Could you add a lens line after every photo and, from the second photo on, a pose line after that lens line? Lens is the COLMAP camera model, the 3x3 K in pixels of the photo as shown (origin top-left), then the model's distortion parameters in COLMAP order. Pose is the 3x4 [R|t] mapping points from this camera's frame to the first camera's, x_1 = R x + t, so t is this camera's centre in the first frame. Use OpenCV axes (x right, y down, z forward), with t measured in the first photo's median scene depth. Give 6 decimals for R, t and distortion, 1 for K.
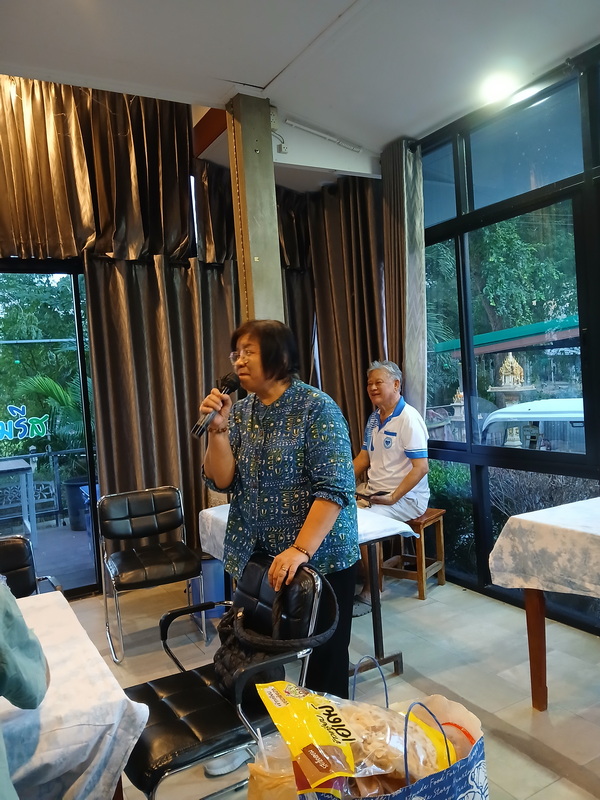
lens RADIAL K [[633.6, 0, 307.0], [0, 633.6, 400.7], [0, 0, 1]] dist [0.110652, -0.225783]
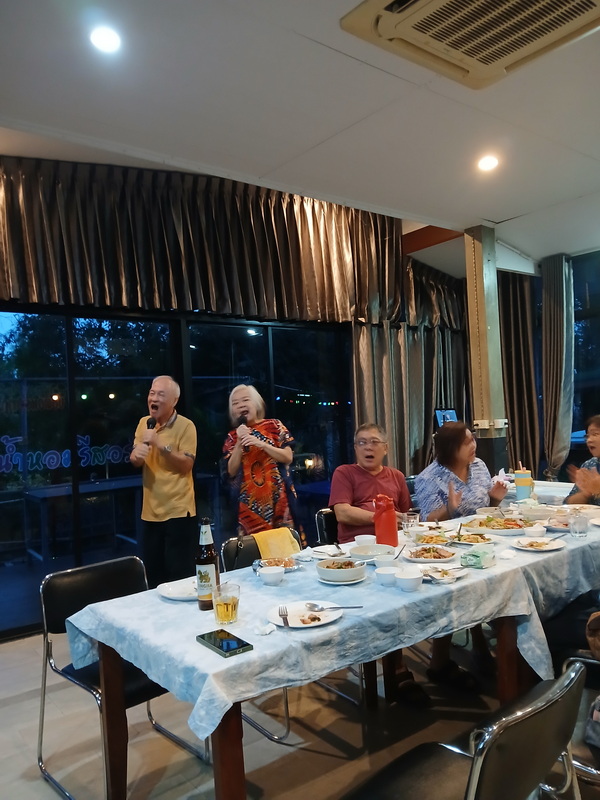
lens RADIAL K [[633.6, 0, 307.0], [0, 633.6, 400.7], [0, 0, 1]] dist [0.110652, -0.225783]
pose [[0.985335, 0.014193, 0.170037, -0.744145], [-0.002428, 0.997600, -0.069203, 0.064359], [-0.170611, 0.067775, 0.983005, -0.433275]]
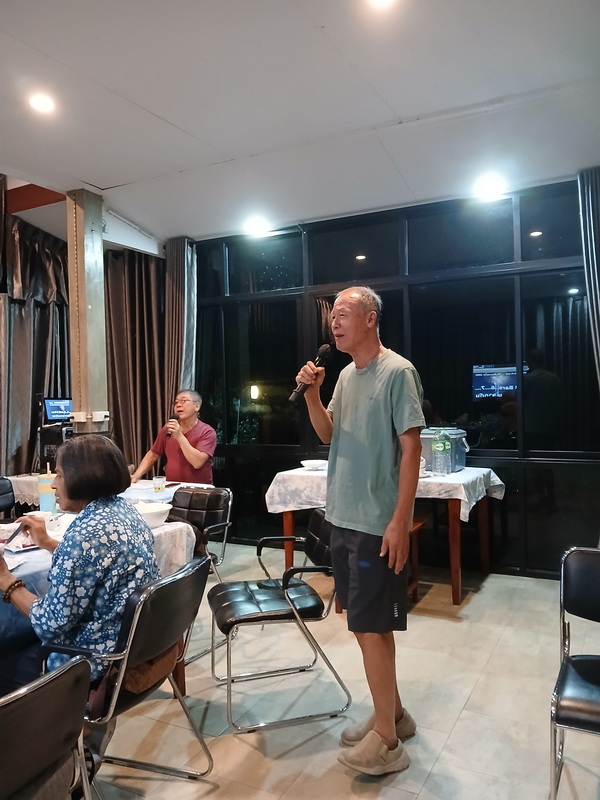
lens RADIAL K [[633.6, 0, 307.0], [0, 633.6, 400.7], [0, 0, 1]] dist [0.110652, -0.225783]
pose [[0.838482, 0.037371, 0.543646, -0.409856], [-0.009475, 0.998495, -0.054024, 0.048526], [-0.544847, 0.040147, 0.837574, -0.386514]]
